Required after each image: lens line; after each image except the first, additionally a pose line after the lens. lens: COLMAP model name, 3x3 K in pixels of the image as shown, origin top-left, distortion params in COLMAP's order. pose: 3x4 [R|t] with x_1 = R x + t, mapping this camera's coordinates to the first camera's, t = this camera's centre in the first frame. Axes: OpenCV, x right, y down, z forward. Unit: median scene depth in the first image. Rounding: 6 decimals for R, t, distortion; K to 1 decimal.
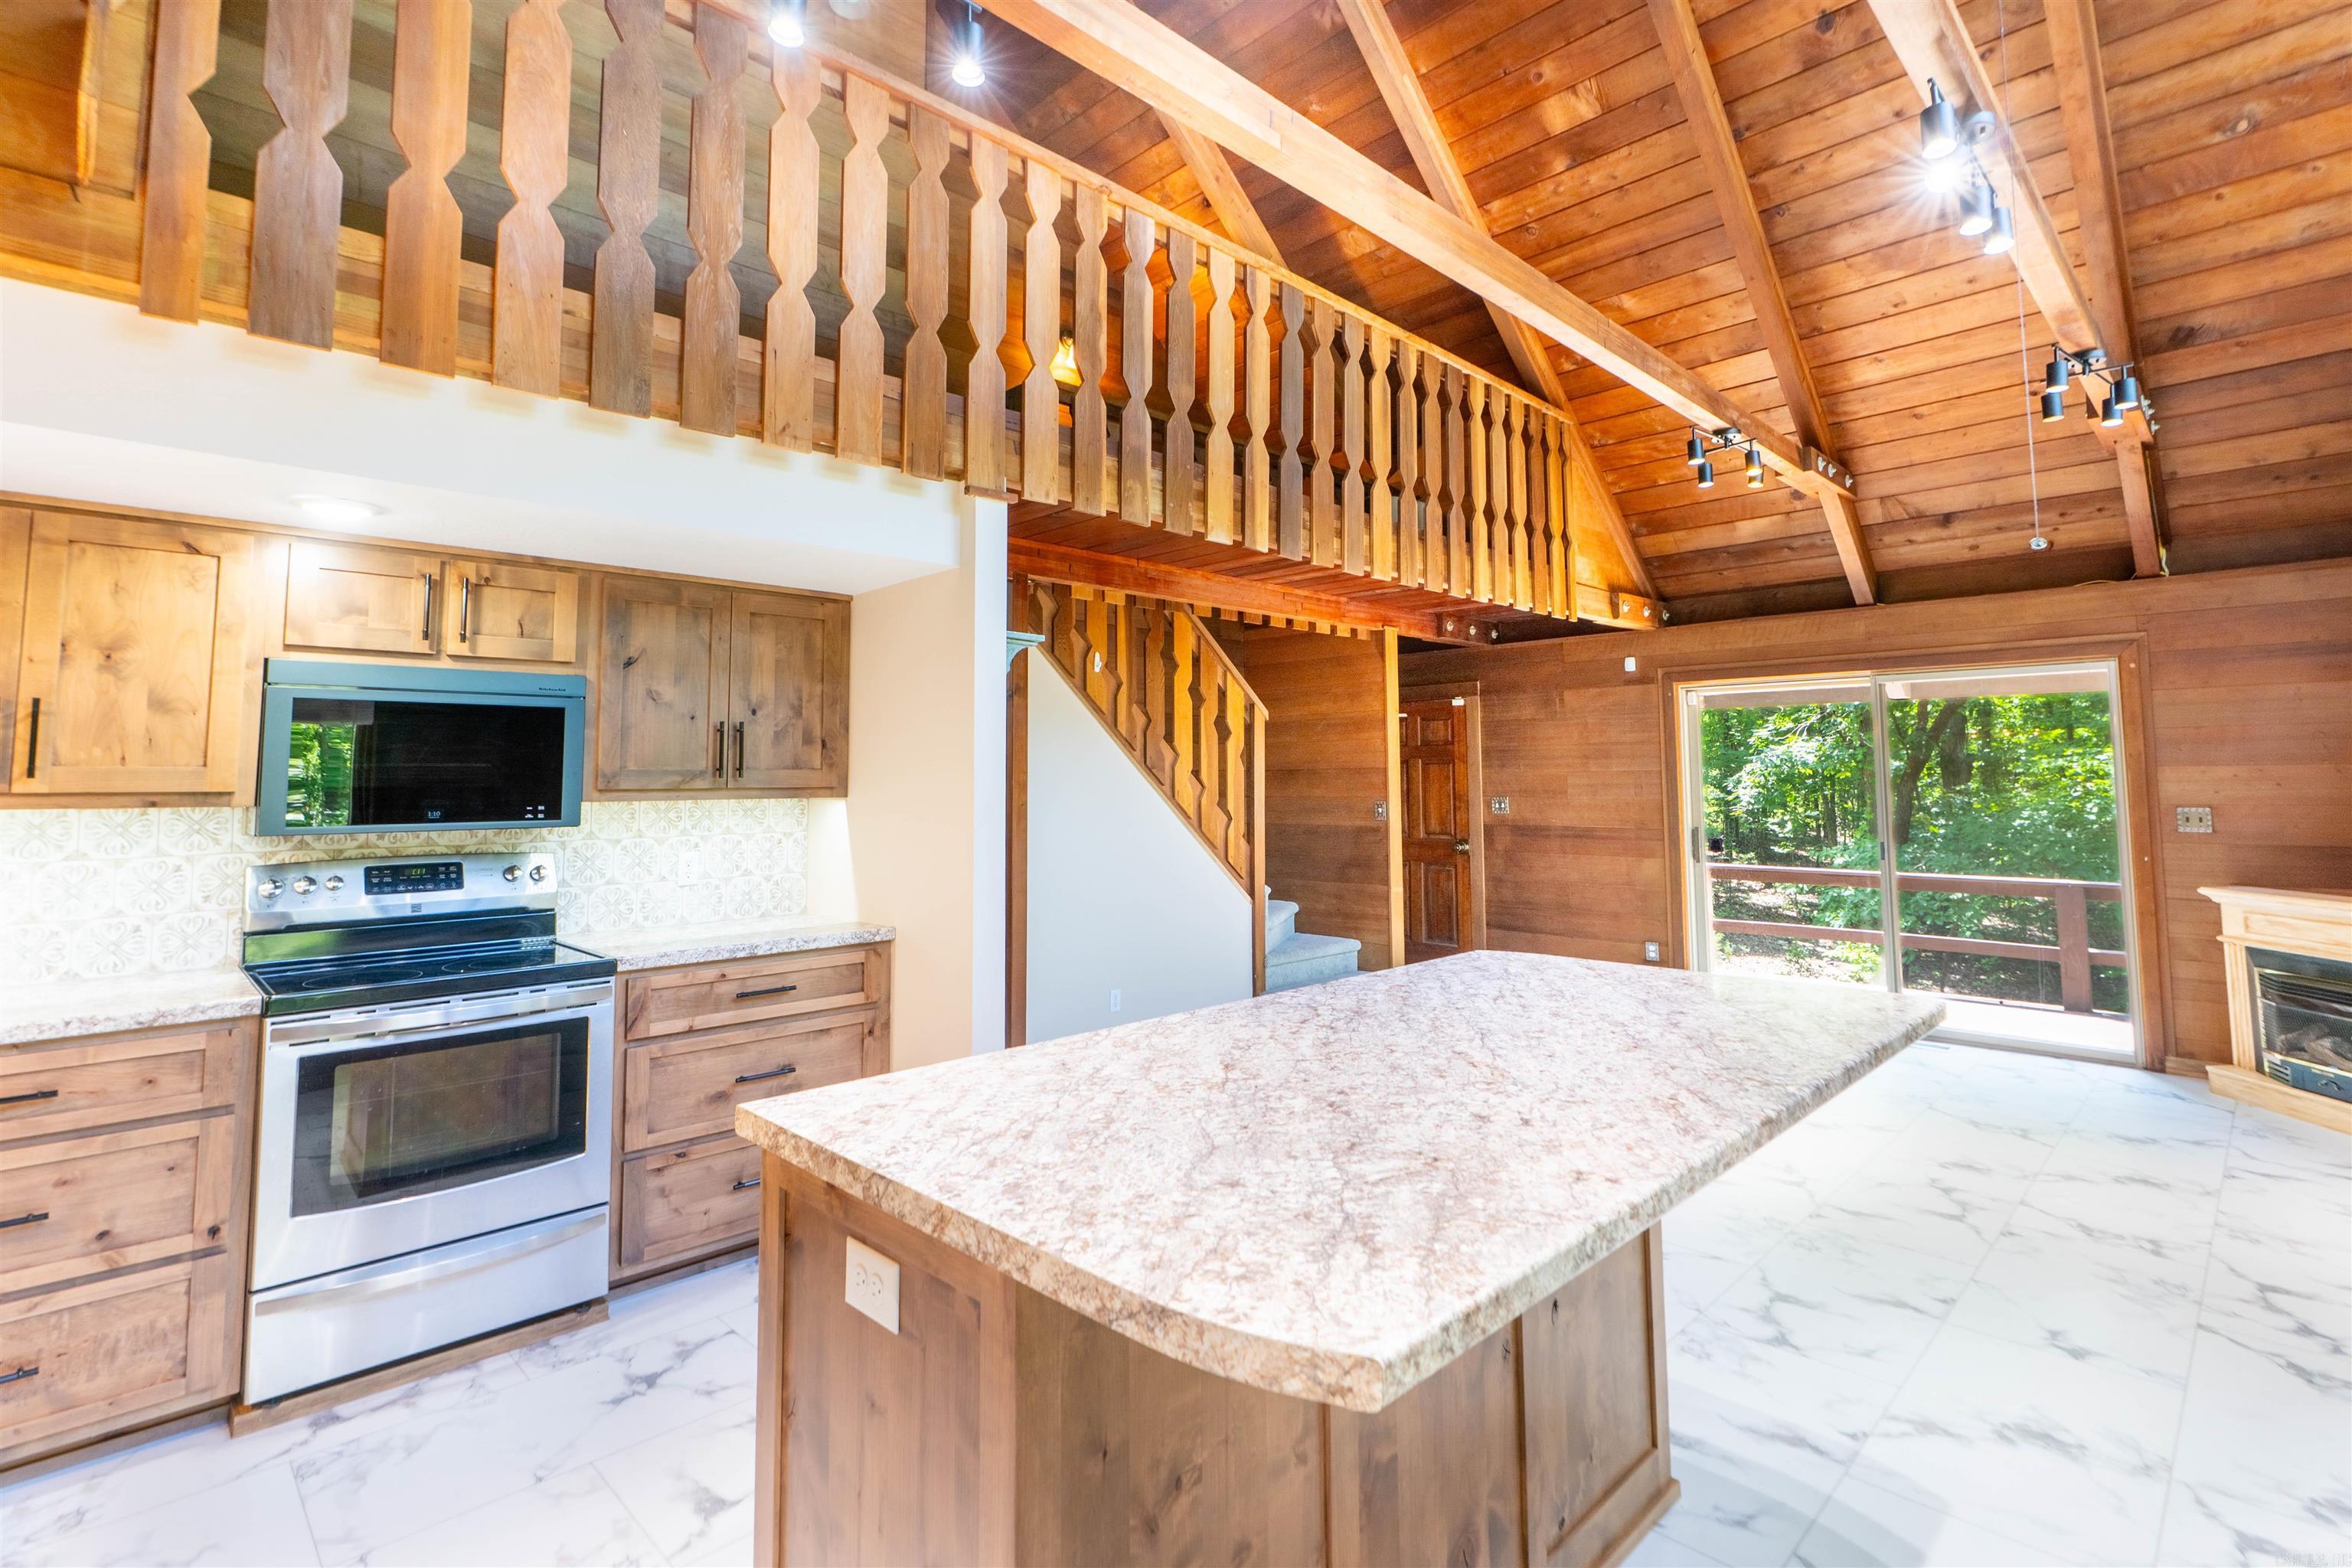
lens RADIAL K [[1107.8, 0, 1174.4], [0, 1107.8, 782.3], [0, 0, 1]] dist [0.010746, 0.001803]
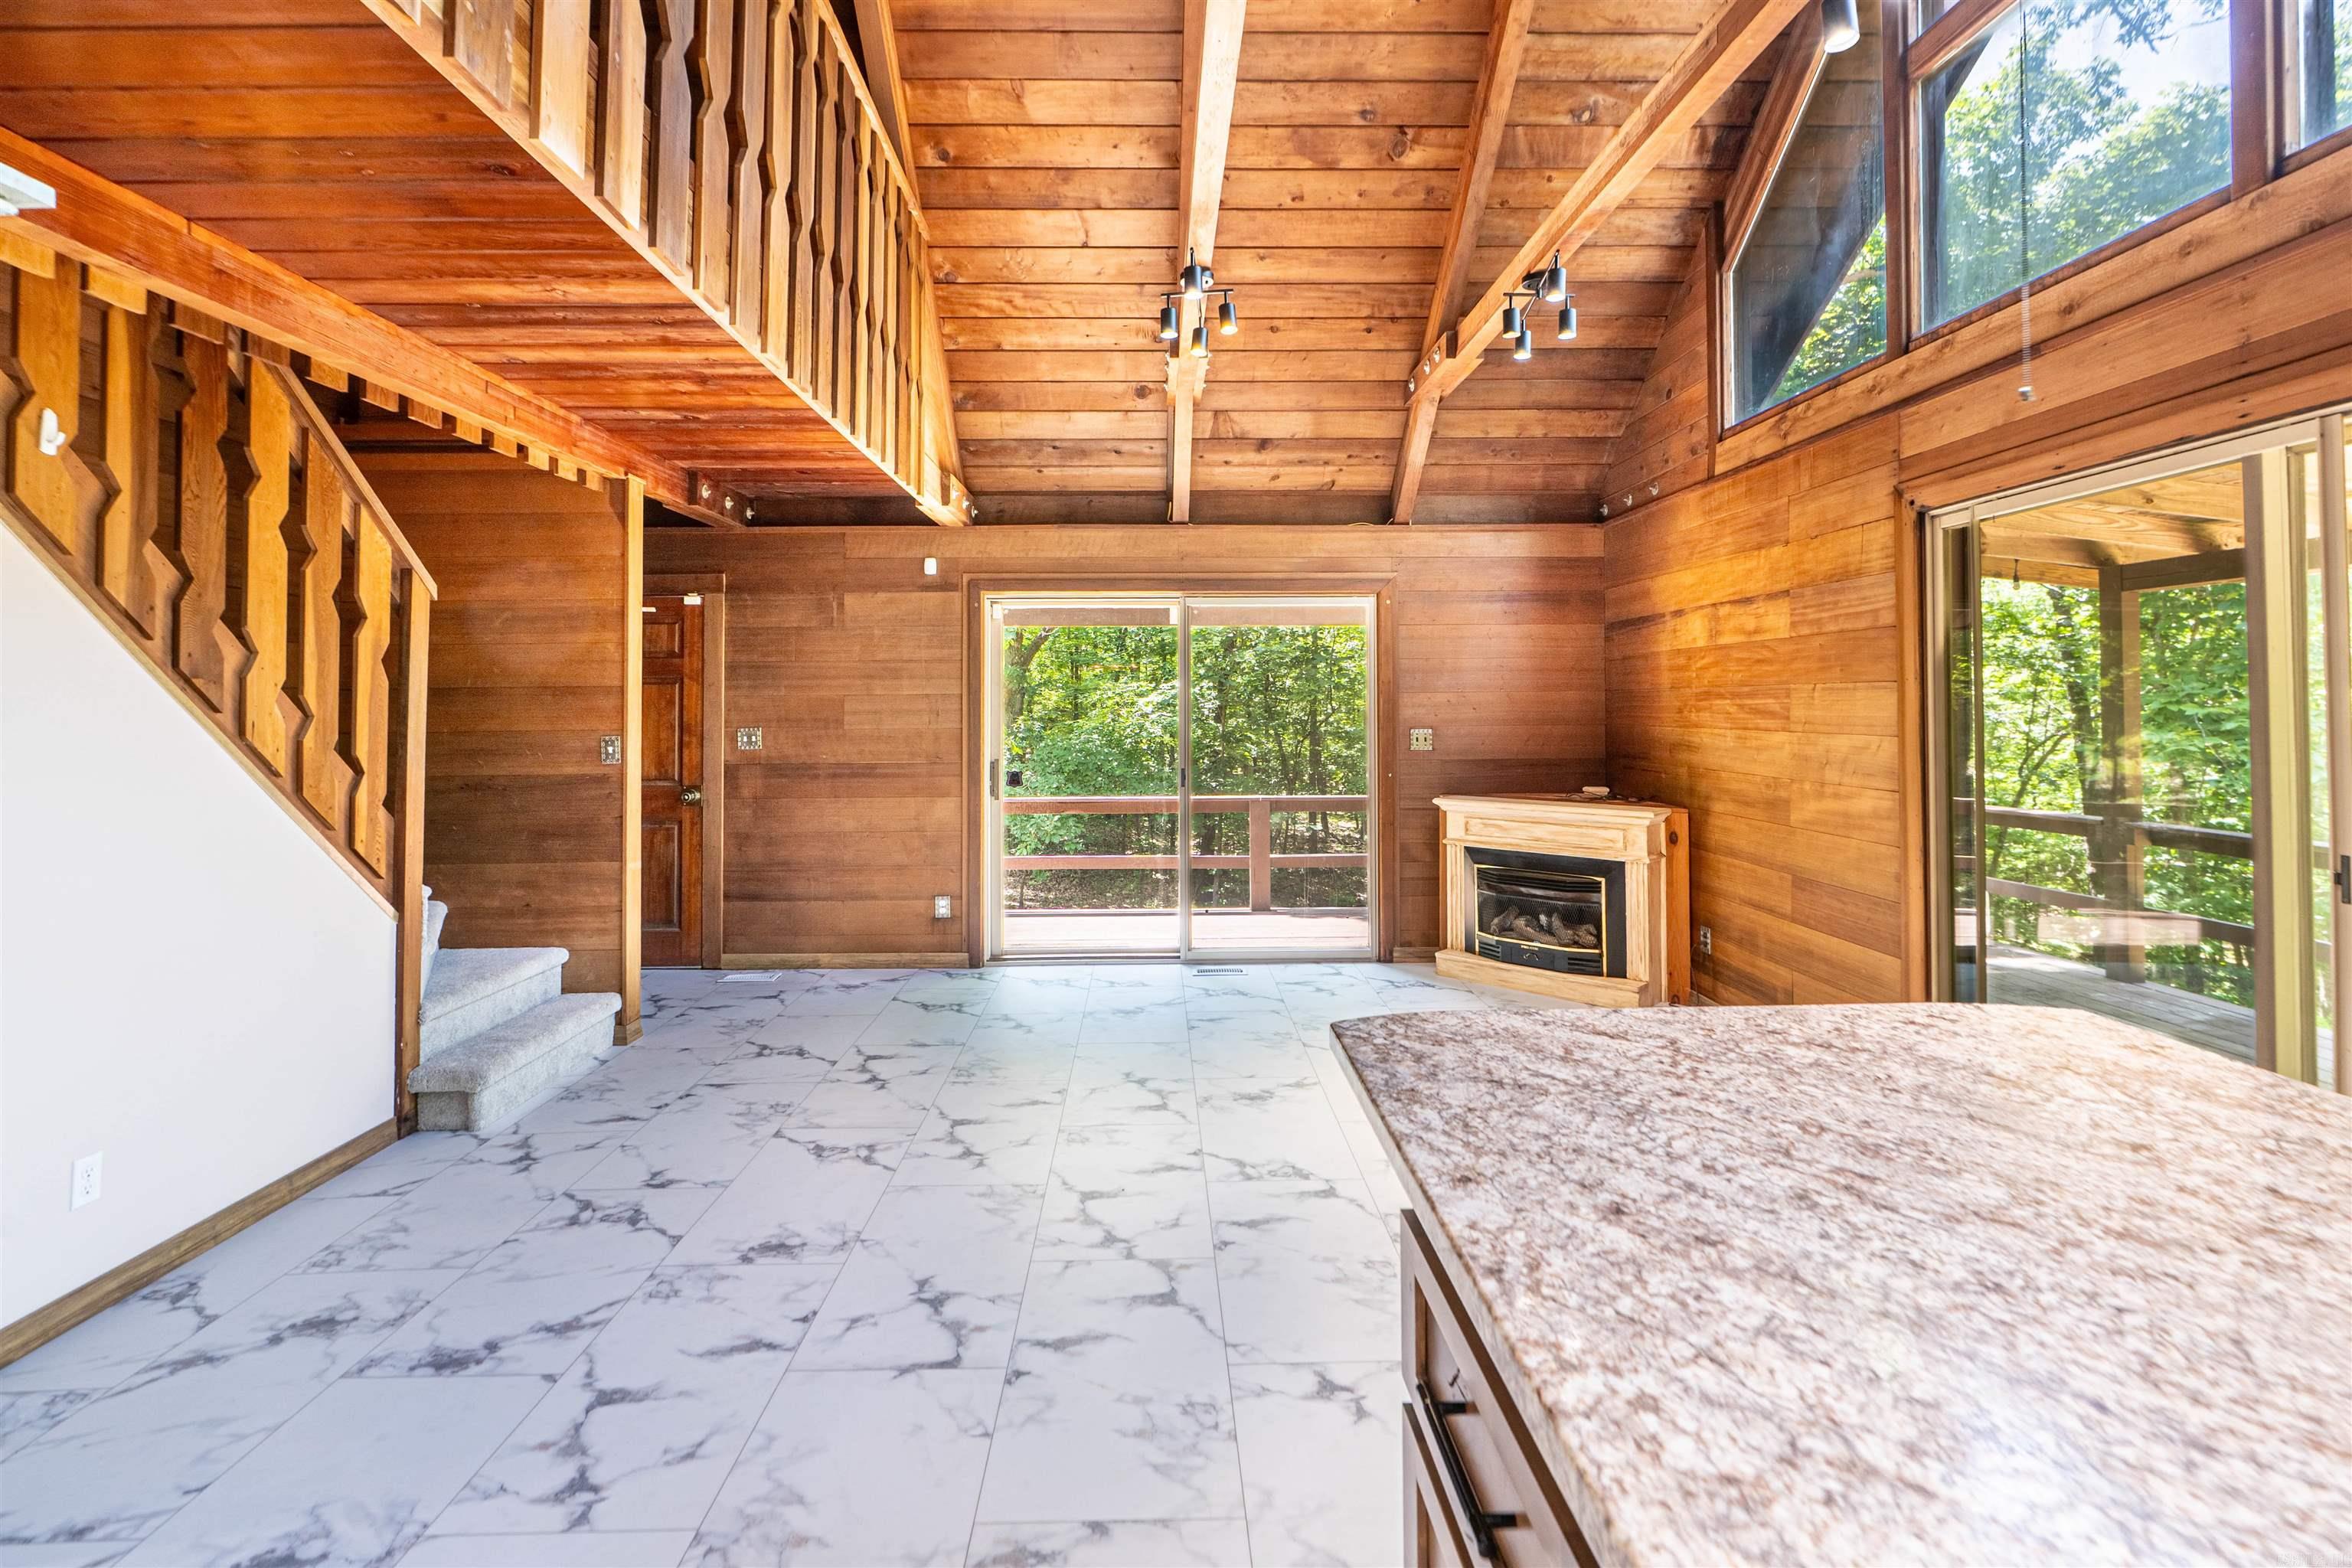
lens RADIAL K [[1107.8, 0, 1172.4], [0, 1107.8, 703.0], [0, 0, 1]] dist [0.010746, 0.001803]
pose [[0.687154, 0.003694, 0.726502, -0.075039], [0.002373, 0.999970, -0.007329, 0.003079], [-0.726508, 0.006760, 0.687125, 0.321931]]
